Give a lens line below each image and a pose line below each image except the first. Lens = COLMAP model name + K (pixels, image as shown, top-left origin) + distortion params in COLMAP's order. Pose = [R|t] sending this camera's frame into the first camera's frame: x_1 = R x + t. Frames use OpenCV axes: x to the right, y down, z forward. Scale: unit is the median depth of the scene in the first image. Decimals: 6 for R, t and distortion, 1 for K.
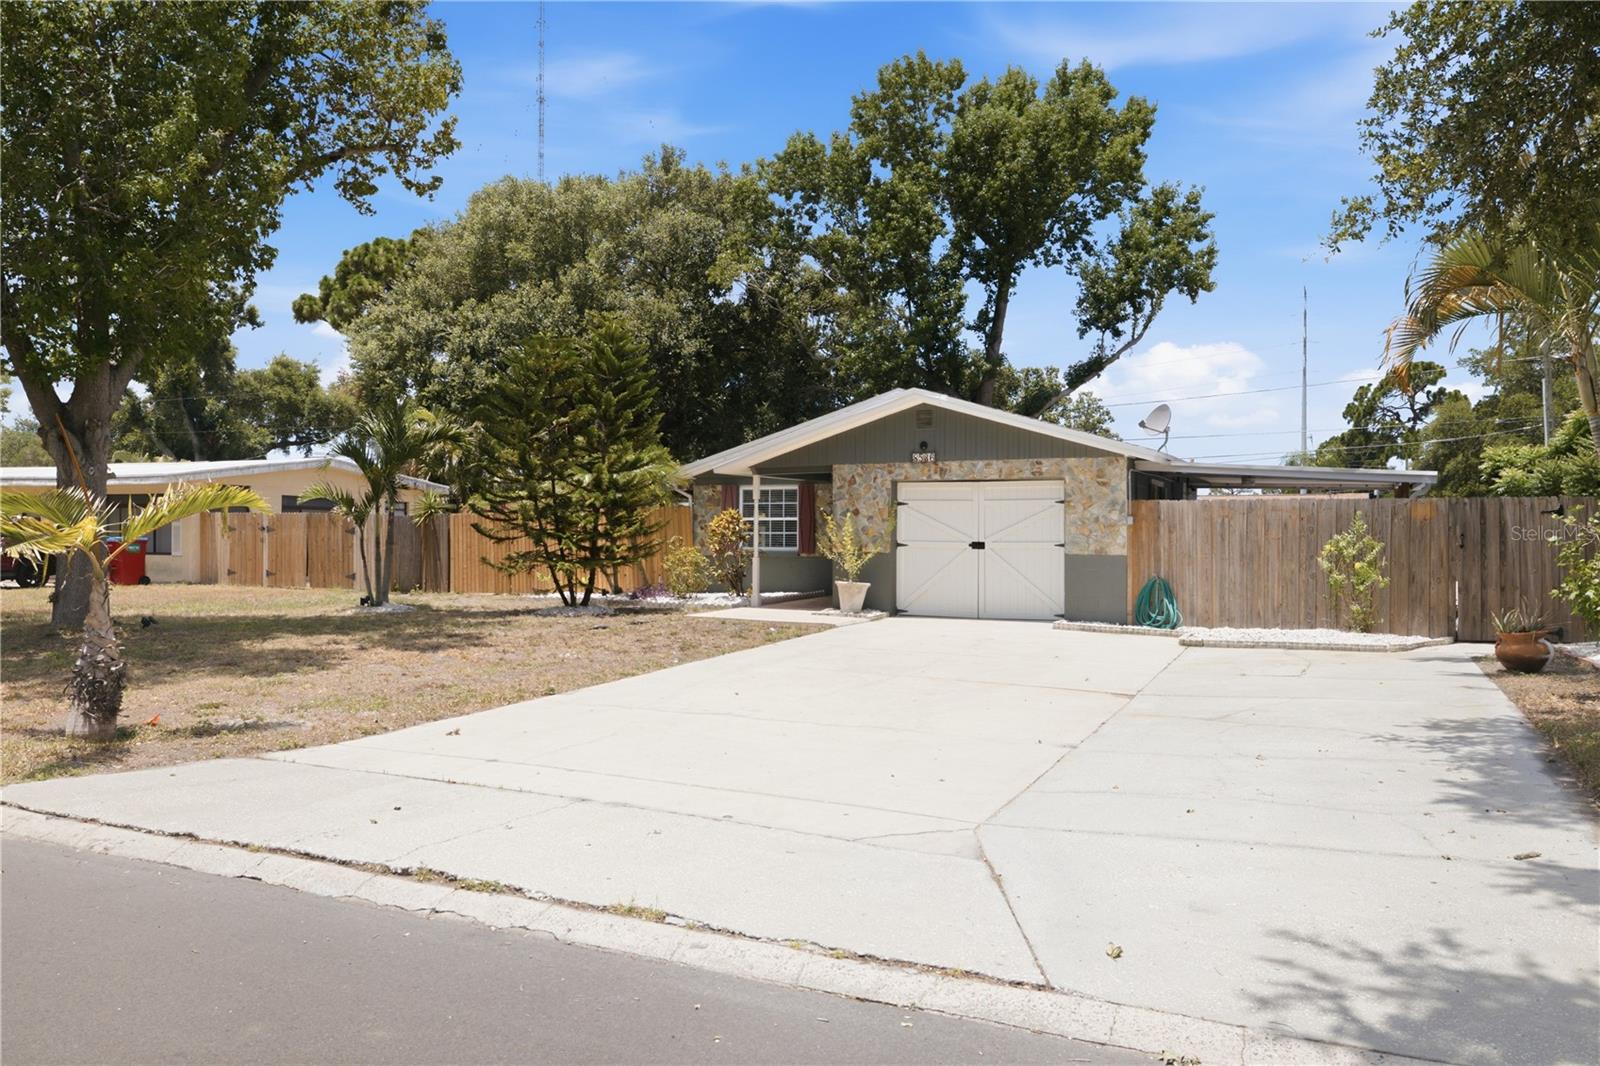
lens RADIAL K [[1153.3, 0, 805.7], [0, 1153.3, 532.8], [0, 0, 1]] dist [0.013295, 0.000652]
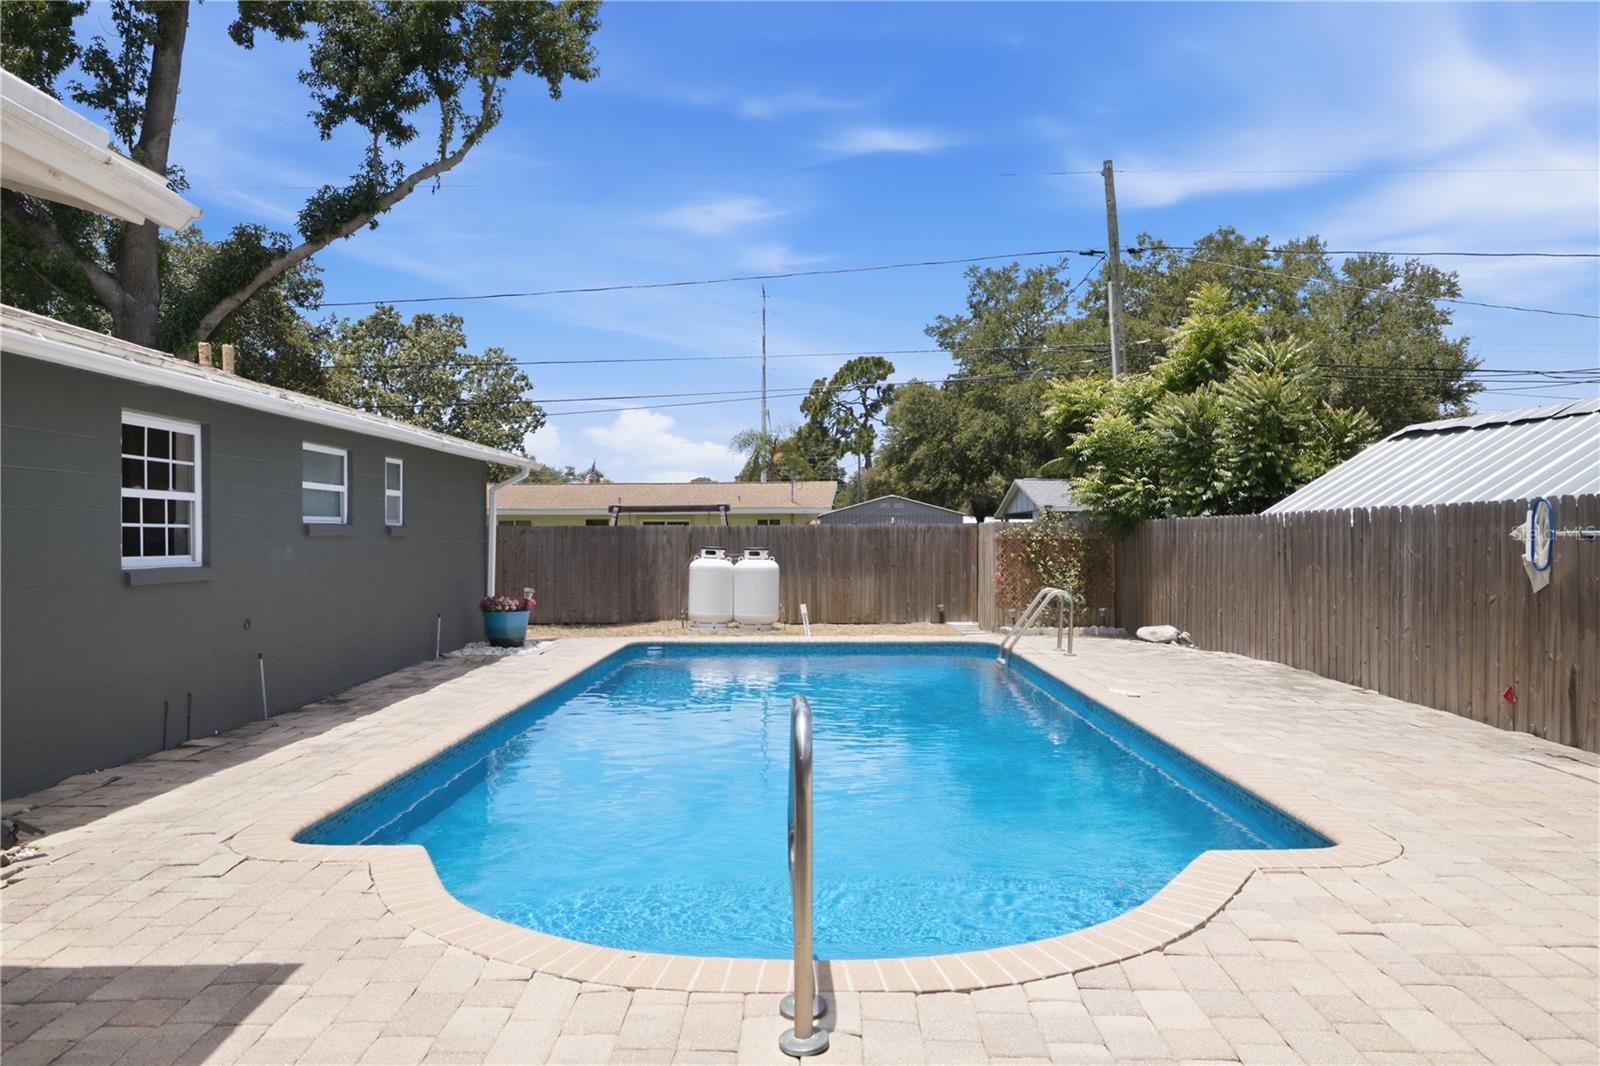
lens RADIAL K [[1108.2, 0, 815.9], [0, 1108.2, 527.0], [0, 0, 1]] dist [0.000791, 0.004338]
pose [[0.899770, -0.006144, 0.436321, 0.397413], [0.008510, 0.999958, -0.003467, -0.004127], [-0.436281, 0.006833, 0.899785, 0.895354]]
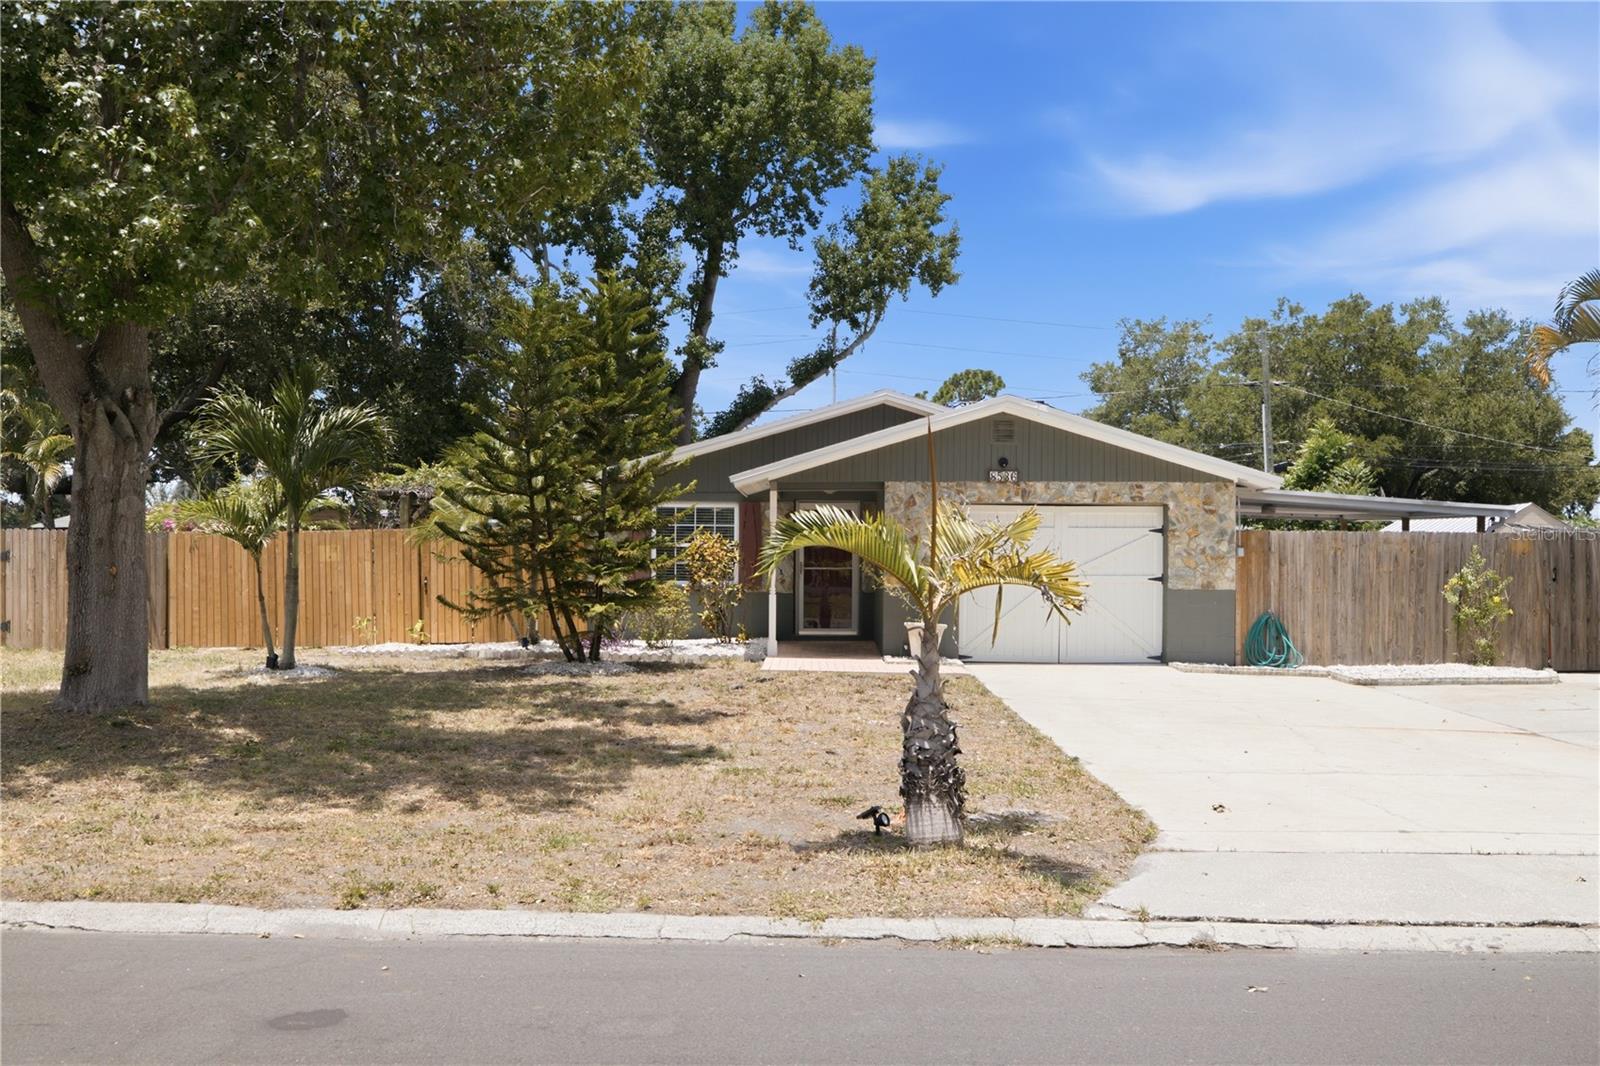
lens RADIAL K [[1477.3, 0, 801.5], [0, 1477.3, 576.9], [0, 0, 1]] dist [-0.010239, 0.000000]
pose [[0.907518, -0.002184, 0.420007, -0.394711], [-0.003624, 0.999909, 0.013028, -0.003723], [-0.419997, -0.013345, 0.907427, 0.058635]]
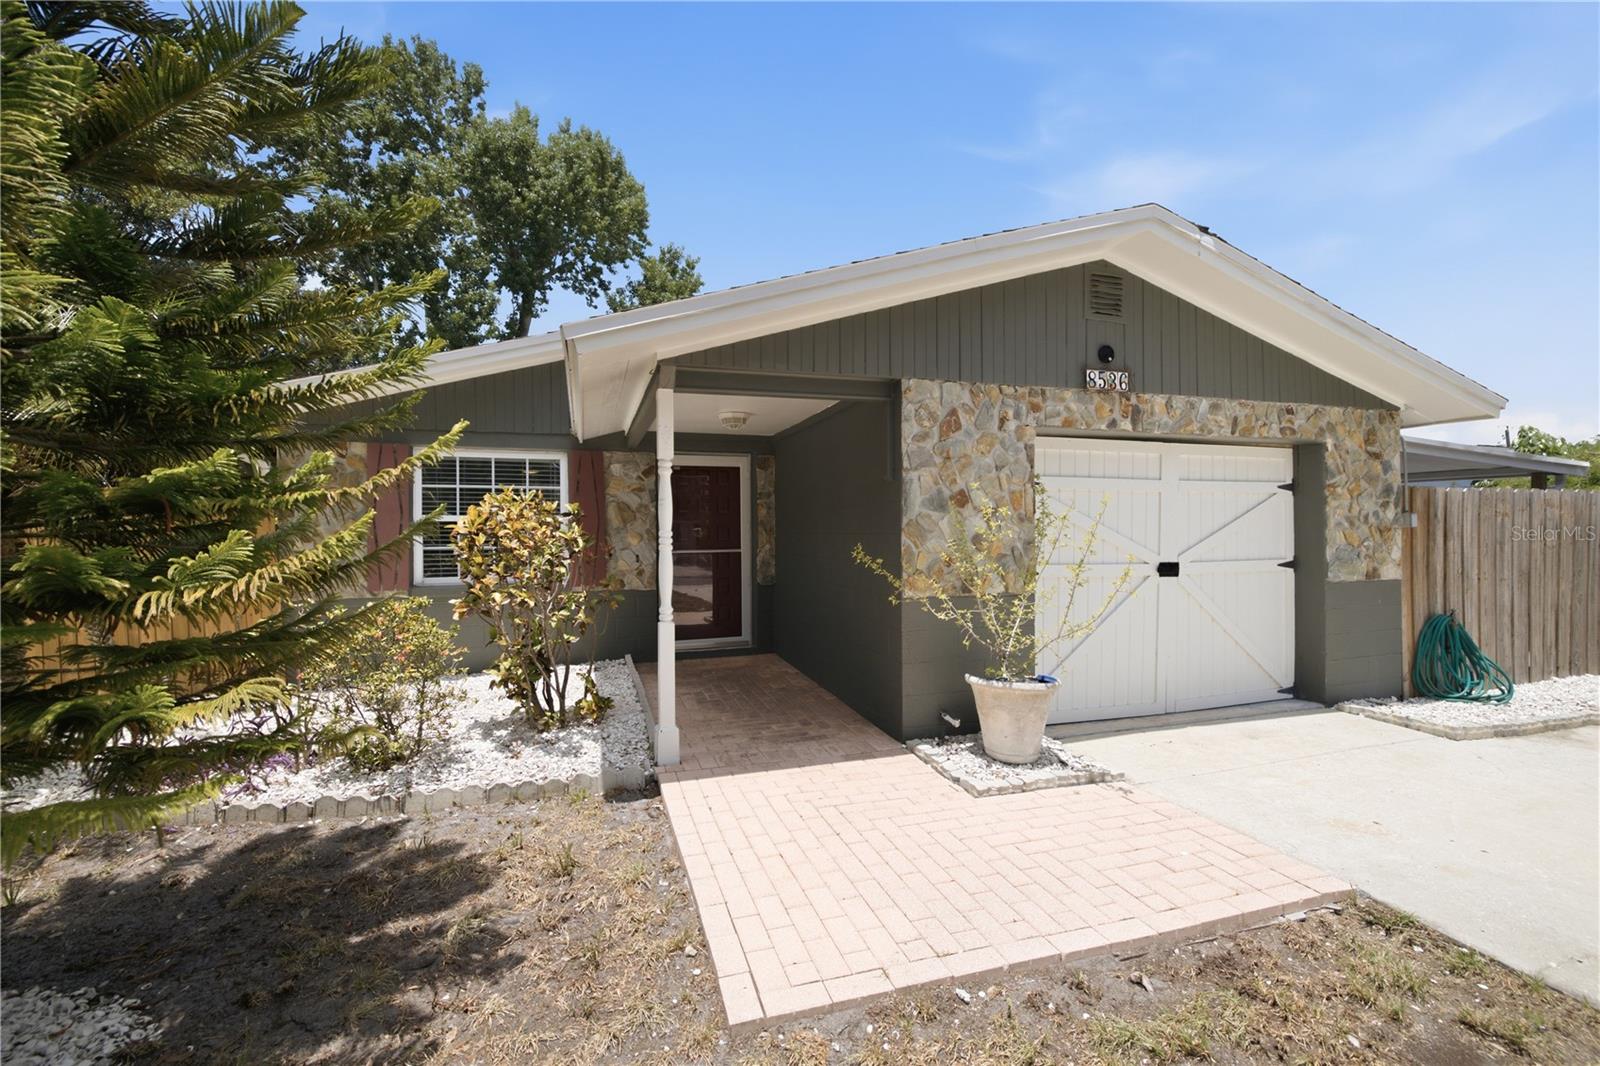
lens RADIAL K [[667.6, 0, 800.5], [0, 667.6, 549.3], [0, 0, 1]] dist [0.005267, -0.000053]
pose [[0.728682, -0.023969, 0.684433, -0.133575], [0.008605, 0.999629, 0.025846, -0.005495], [-0.684798, -0.012944, 0.728618, 0.716476]]
